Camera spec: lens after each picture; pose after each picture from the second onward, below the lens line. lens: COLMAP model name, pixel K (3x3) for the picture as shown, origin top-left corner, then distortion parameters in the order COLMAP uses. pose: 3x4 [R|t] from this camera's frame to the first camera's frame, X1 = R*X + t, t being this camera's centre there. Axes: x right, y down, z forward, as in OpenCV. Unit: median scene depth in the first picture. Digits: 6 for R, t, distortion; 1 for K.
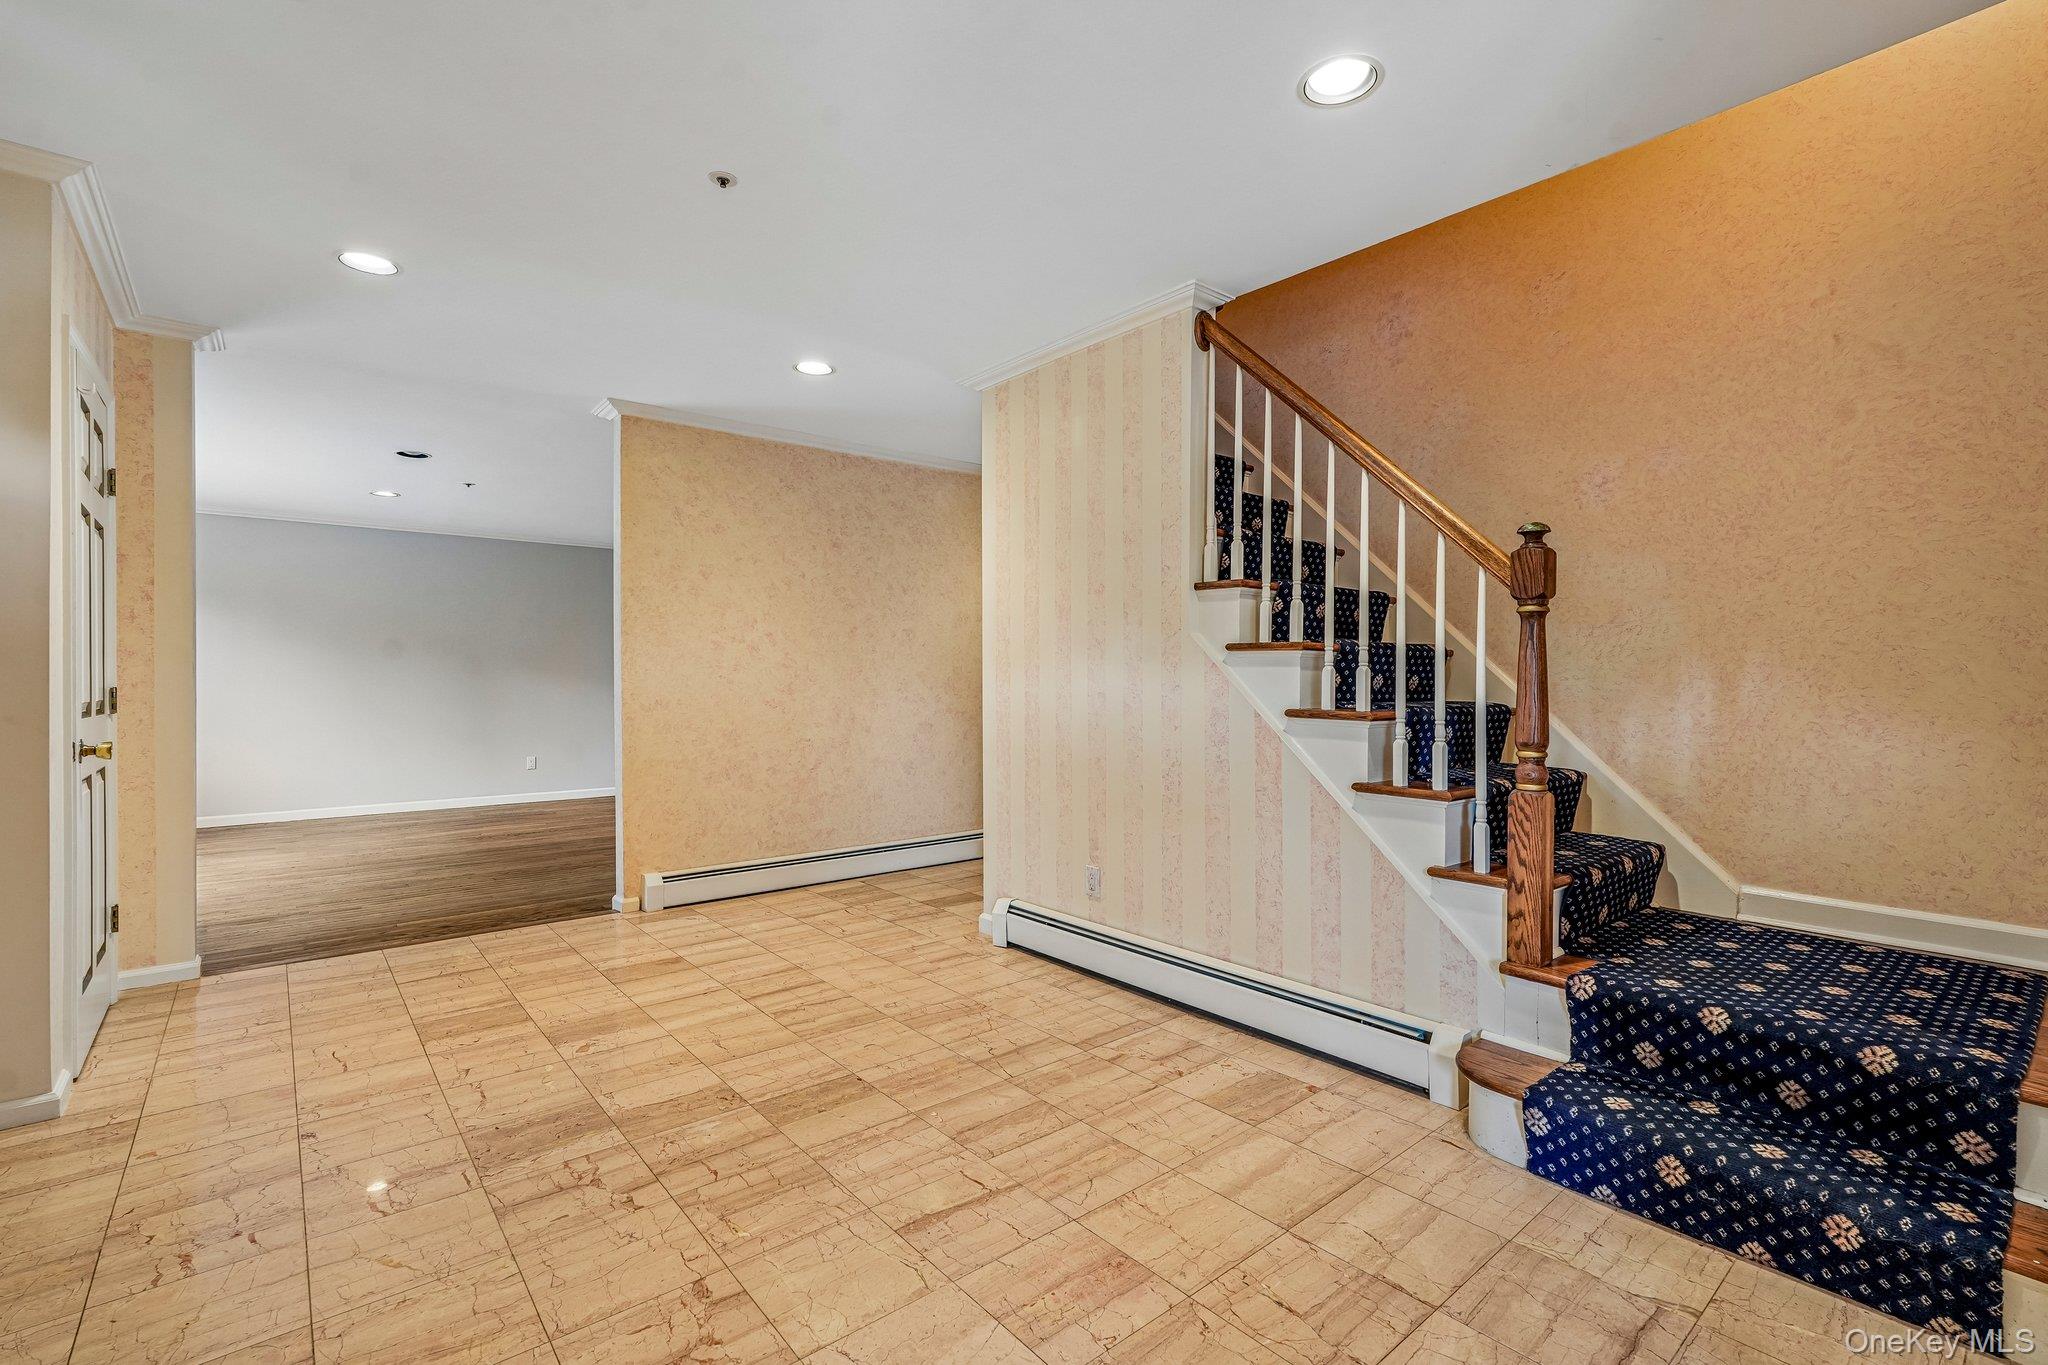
lens RADIAL K [[929.3, 0, 1023.7], [0, 929.3, 683.9], [0, 0, 1]] dist [-0.006063, 0.002679]
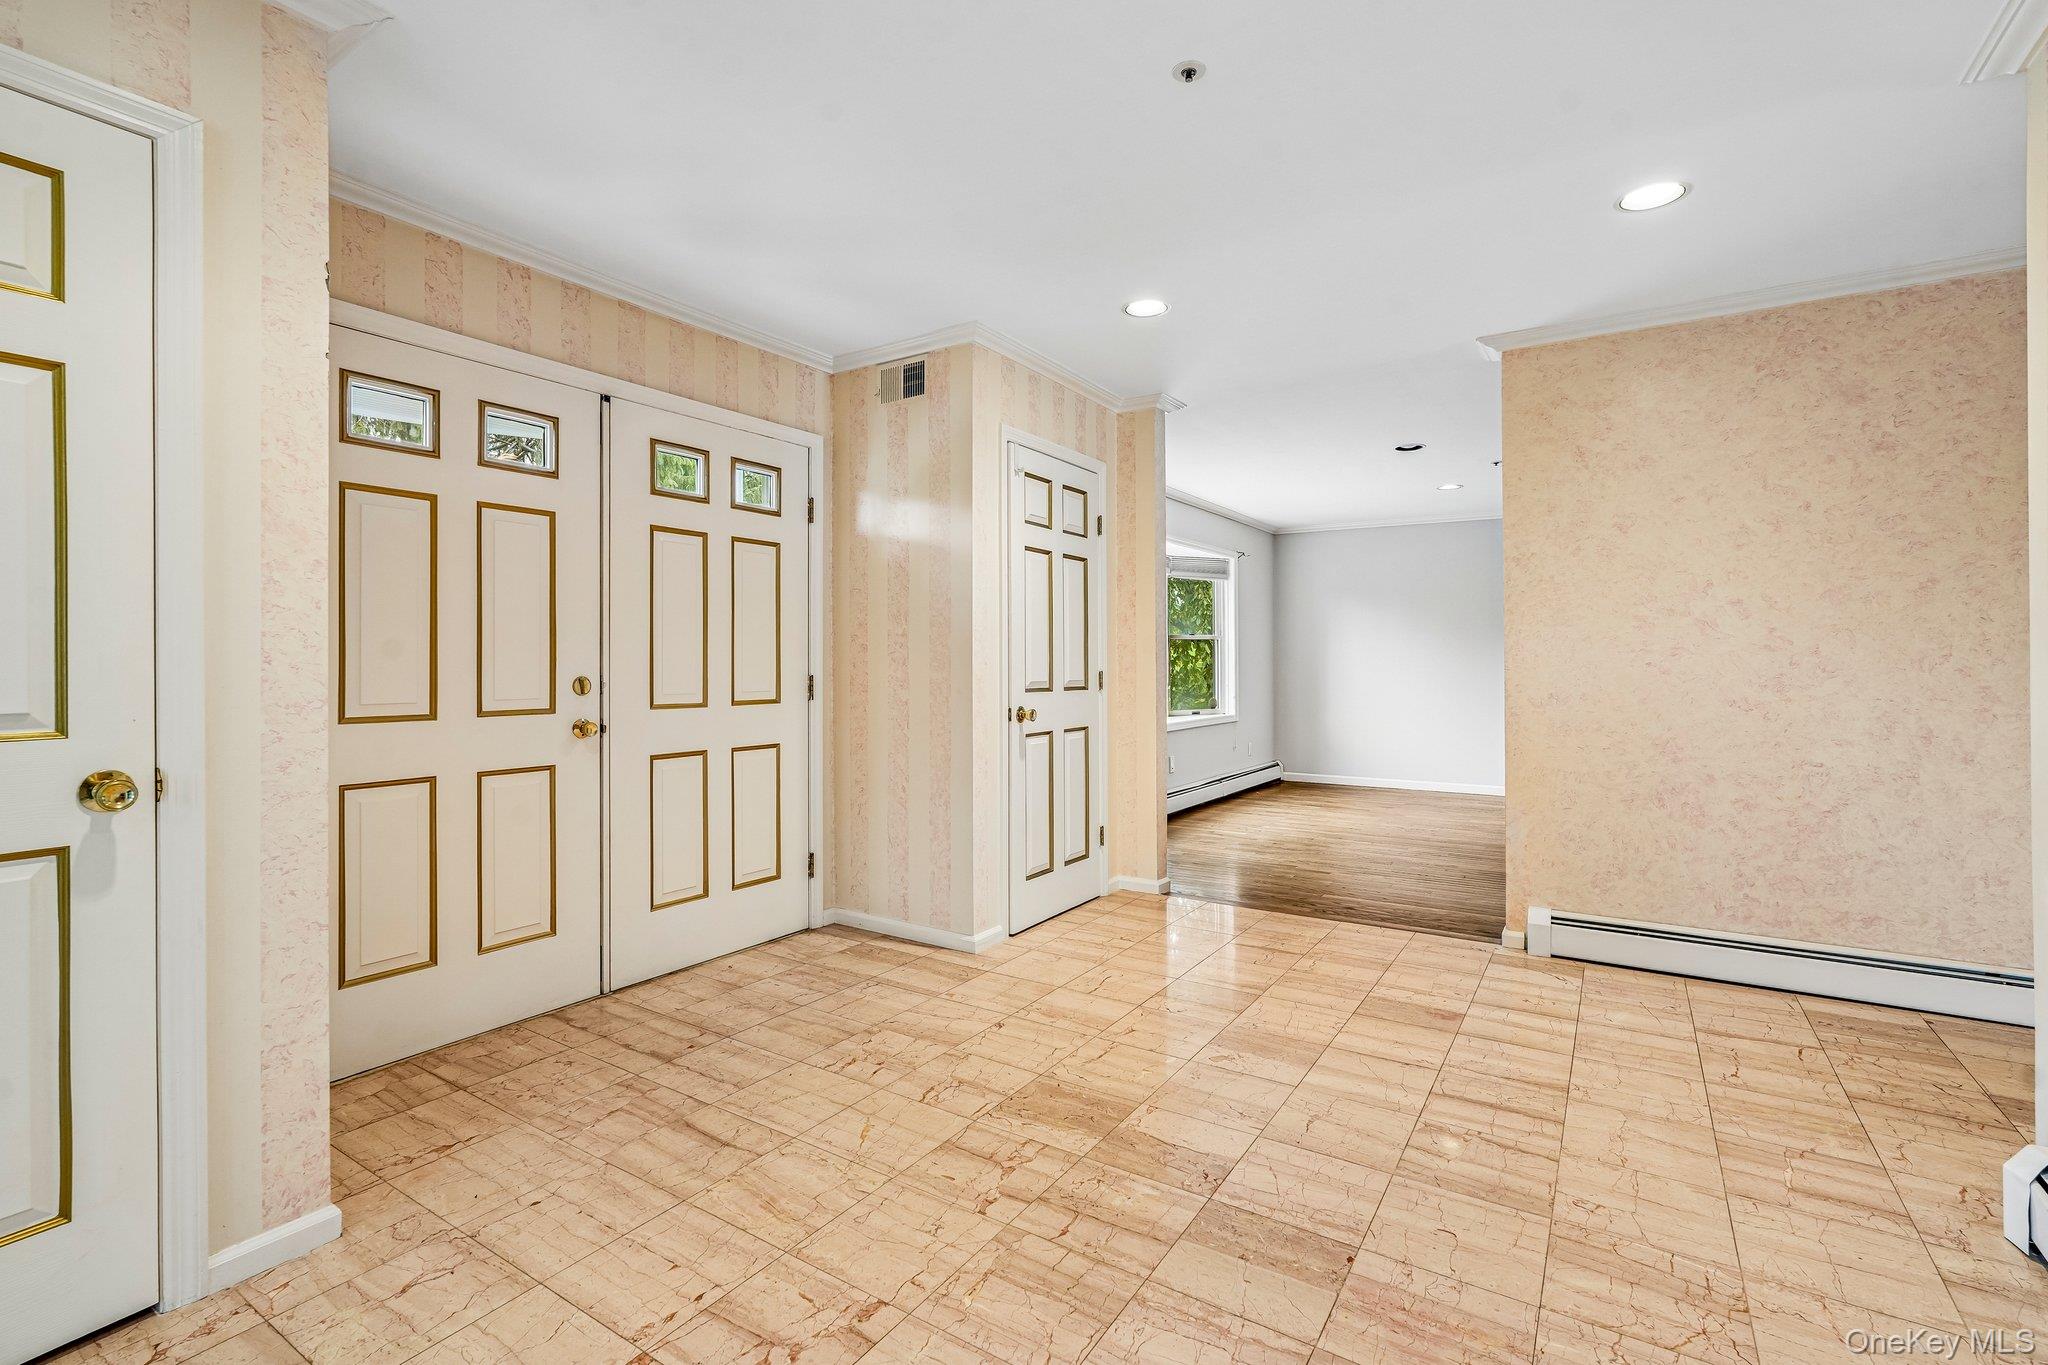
lens RADIAL K [[929.3, 0, 1022.4], [0, 929.3, 665.9], [0, 0, 1]] dist [-0.006063, 0.002679]
pose [[0.298323, 0.005331, -0.954450, 0.277973], [-0.006808, 0.999971, 0.003458, -0.007377], [0.954441, 0.005467, 0.298351, 0.393859]]
